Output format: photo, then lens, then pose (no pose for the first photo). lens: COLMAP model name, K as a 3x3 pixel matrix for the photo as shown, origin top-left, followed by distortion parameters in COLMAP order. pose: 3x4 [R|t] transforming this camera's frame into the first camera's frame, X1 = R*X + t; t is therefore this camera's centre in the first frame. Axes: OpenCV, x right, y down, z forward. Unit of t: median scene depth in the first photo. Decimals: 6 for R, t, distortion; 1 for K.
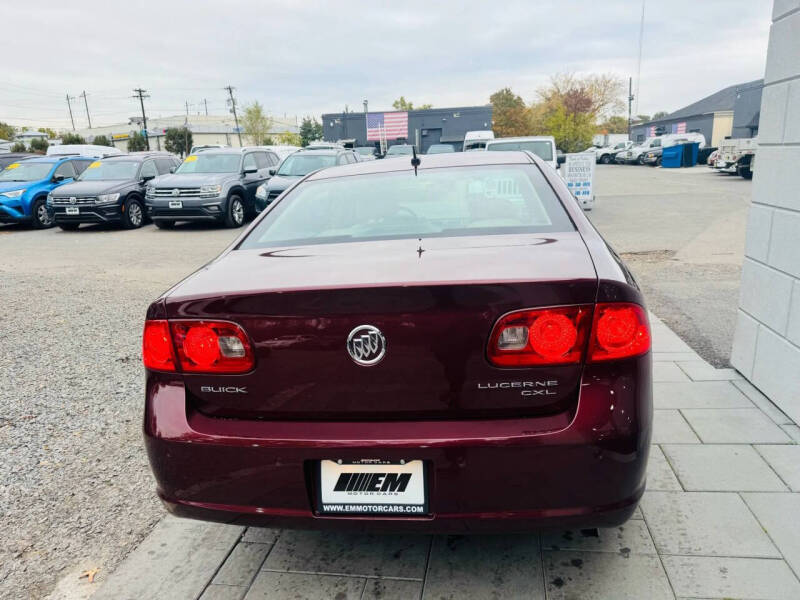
lens RADIAL K [[560.0, 0, 403.9], [0, 560.0, 304.2], [0, 0, 1]] dist [0.036320, -0.041807]
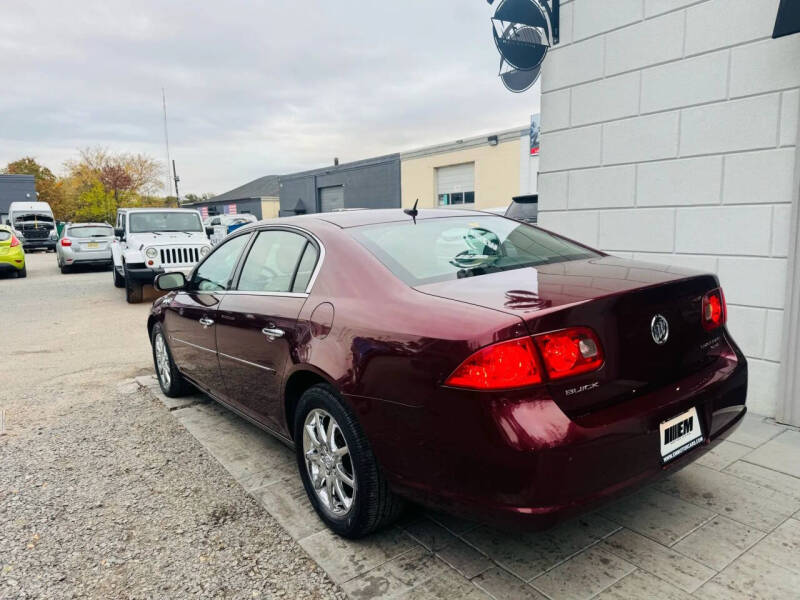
lens RADIAL K [[560.0, 0, 403.9], [0, 560.0, 304.2], [0, 0, 1]] dist [0.036320, -0.041807]
pose [[0.715632, -0.078273, 0.694077, -0.585252], [0.170898, 0.983120, -0.065337, -0.001676], [-0.677247, 0.165374, 0.716929, 0.173035]]
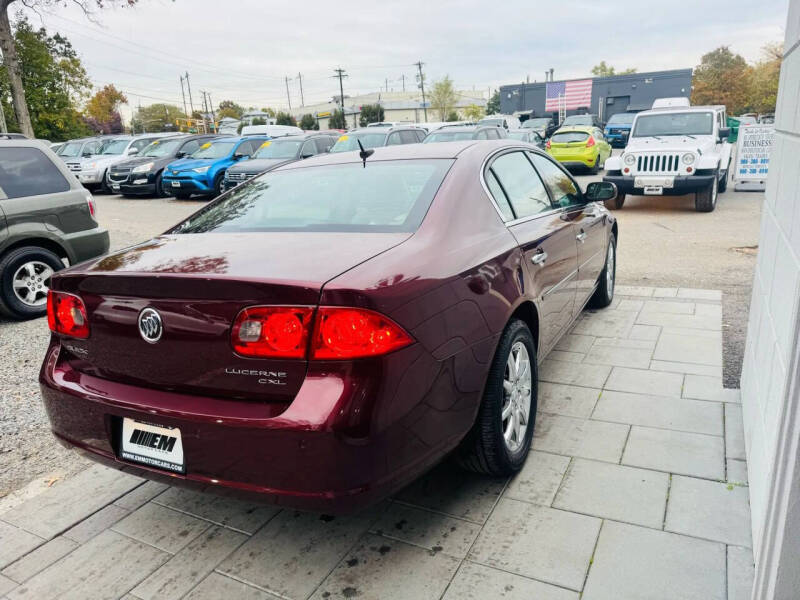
lens RADIAL K [[560.0, 0, 403.9], [0, 560.0, 304.2], [0, 0, 1]] dist [0.036320, -0.041807]
pose [[0.947321, 0.079716, -0.310207, 0.322840], [-0.065542, 0.996285, 0.055867, -0.029088], [0.313508, -0.032592, 0.949026, 0.017164]]
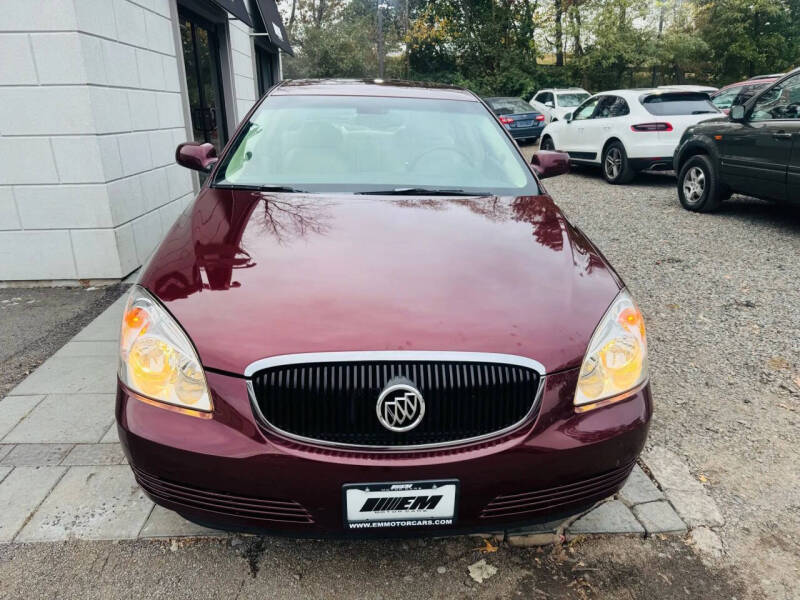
lens RADIAL K [[559.5, 0, 401.7], [0, 559.5, 303.7], [0, 0, 1]] dist [0.041872, -0.047325]
pose [[-0.974017, 0.119080, -0.192642, 0.230400], [-0.008222, 0.831456, 0.555530, -0.466140], [0.226326, 0.542679, -0.808873, 1.949362]]
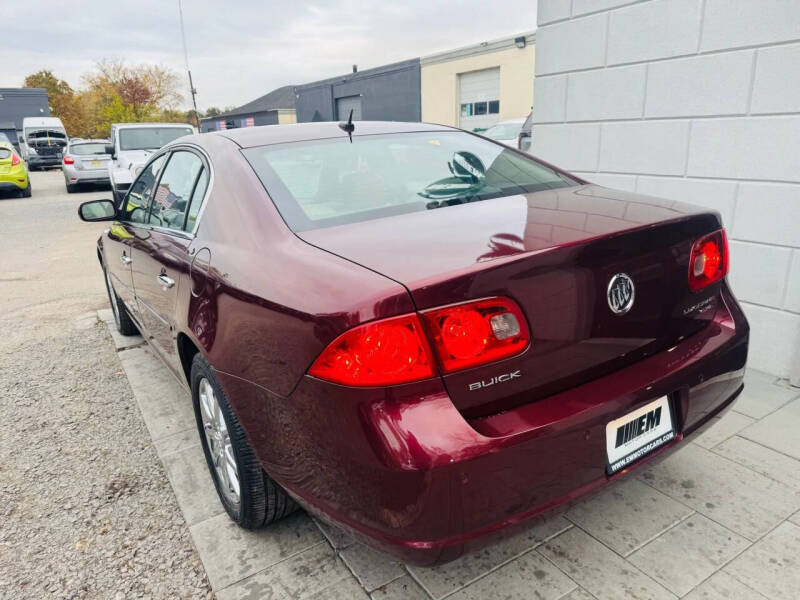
lens RADIAL K [[566.8, 0, 399.5], [0, 566.8, 304.4], [0, 0, 1]] dist [-0.002168, -0.003875]
pose [[0.753896, -0.170996, 0.634351, -0.403372], [0.165534, 0.983824, 0.068472, -0.016851], [-0.635798, 0.053386, 0.770007, 0.192505]]
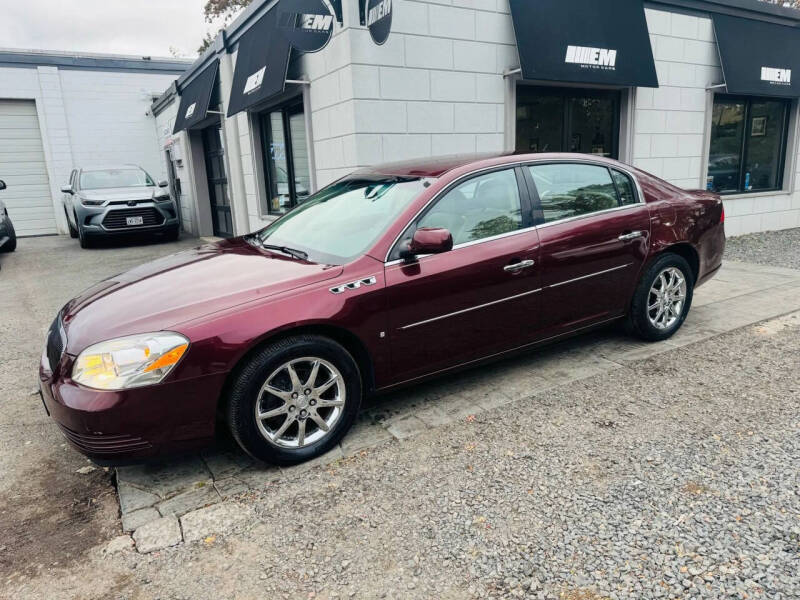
lens RADIAL K [[551.0, 0, 400.8], [0, 551.0, 308.4], [0, 0, 1]] dist [0.081414, -0.093999]
pose [[-0.640036, -0.110763, 0.760319, -0.713822], [0.255781, 0.902398, 0.346778, -0.378779], [-0.724520, 0.416426, -0.549236, 1.727404]]
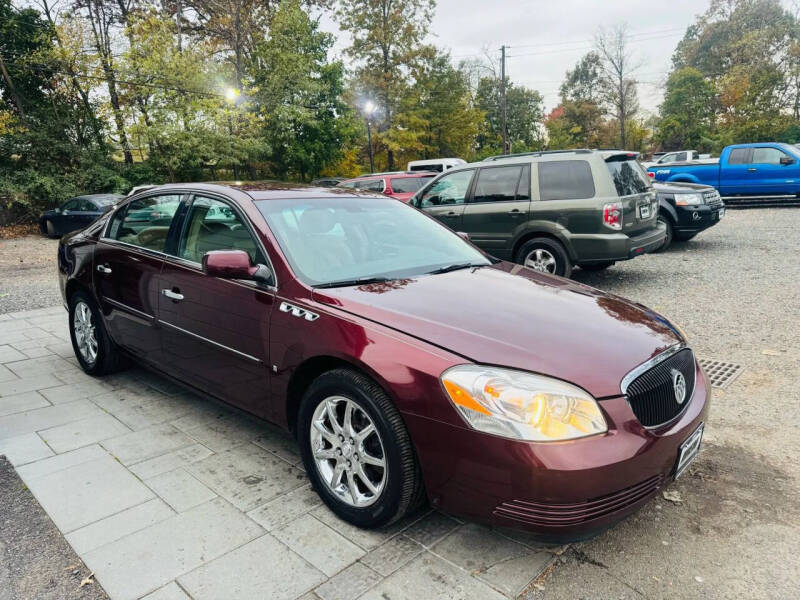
lens RADIAL K [[560.0, 0, 403.9], [0, 560.0, 304.2], [0, 0, 1]] dist [0.036320, -0.041807]
pose [[-0.559029, 0.228359, -0.797082, 0.784679], [-0.143634, 0.920120, 0.364345, -0.451049], [0.816612, 0.318168, -0.481574, 1.699494]]
